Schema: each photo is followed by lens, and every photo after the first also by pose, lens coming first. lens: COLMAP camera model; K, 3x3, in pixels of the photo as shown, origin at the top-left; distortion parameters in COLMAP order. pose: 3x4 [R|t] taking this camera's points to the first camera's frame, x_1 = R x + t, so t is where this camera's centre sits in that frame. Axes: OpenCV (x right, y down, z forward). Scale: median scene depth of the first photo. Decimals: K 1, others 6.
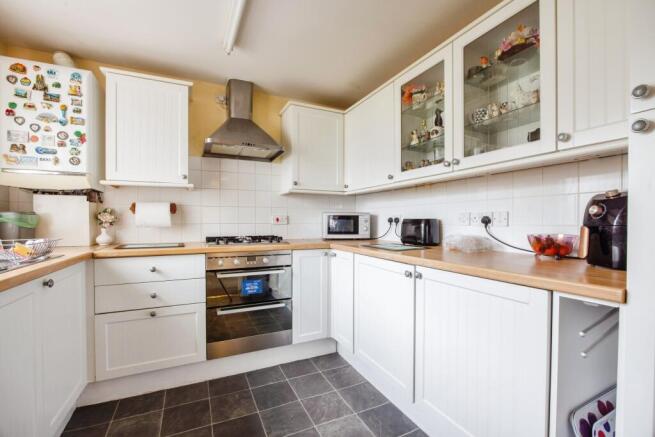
lens RADIAL K [[288.6, 0, 330.3], [0, 288.6, 225.4], [0, 0, 1]] dist [-0.015432, 0.002244]
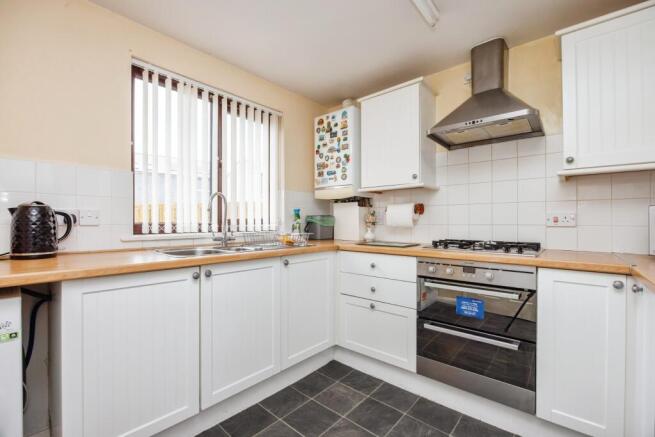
lens RADIAL K [[288.6, 0, 319.2], [0, 288.6, 221.1], [0, 0, 1]] dist [-0.015432, 0.002244]
pose [[0.381873, -0.001011, -0.924214, 0.283806], [-0.015731, 0.999847, -0.007593, -0.003911], [0.924081, 0.017438, 0.381799, 0.336436]]
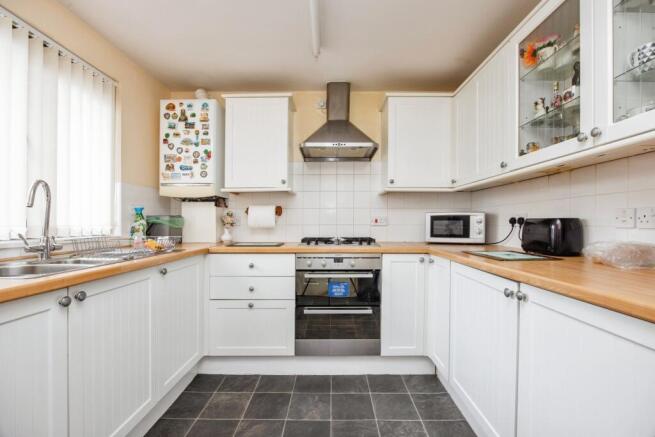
lens RADIAL K [[288.6, 0, 334.2], [0, 288.6, 226.6], [0, 0, 1]] dist [-0.015432, 0.002244]
pose [[0.897973, 0.004333, -0.440028, 0.147161], [-0.004909, 0.999988, -0.000171, 0.000262], [0.440022, 0.002314, 0.897984, 0.113470]]
